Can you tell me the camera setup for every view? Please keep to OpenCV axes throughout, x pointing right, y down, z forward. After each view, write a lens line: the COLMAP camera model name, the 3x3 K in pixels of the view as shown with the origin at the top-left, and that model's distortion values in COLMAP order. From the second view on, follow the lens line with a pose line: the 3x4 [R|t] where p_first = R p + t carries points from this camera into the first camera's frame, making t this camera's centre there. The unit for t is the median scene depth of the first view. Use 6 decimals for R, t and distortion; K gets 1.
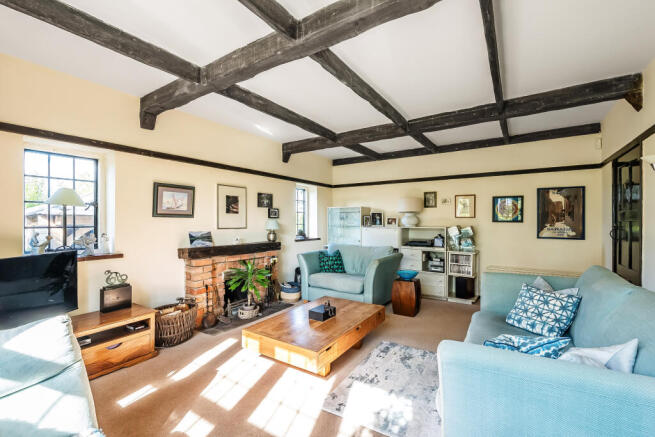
lens RADIAL K [[293.2, 0, 330.5], [0, 293.2, 222.5], [0, 0, 1]] dist [-0.002637, -0.001115]
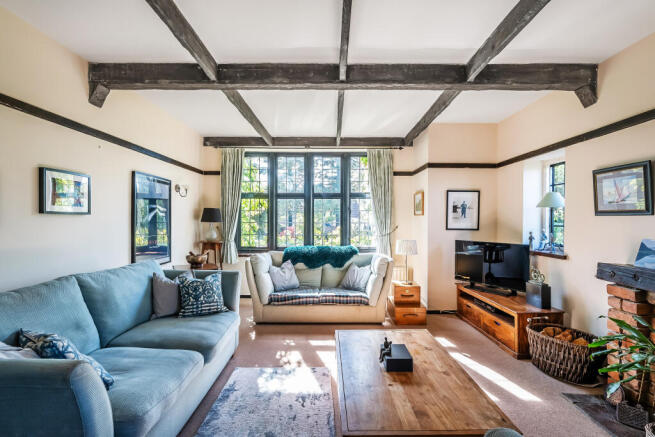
lens RADIAL K [[313.8, 0, 331.5], [0, 313.8, 219.2], [0, 0, 1]] dist [0.003101, 0.000468]
pose [[-0.852715, -0.001391, -0.522375, 0.443608], [0.000182, 0.999996, -0.002961, -0.007712], [0.522377, -0.002620, -0.852711, 1.440204]]
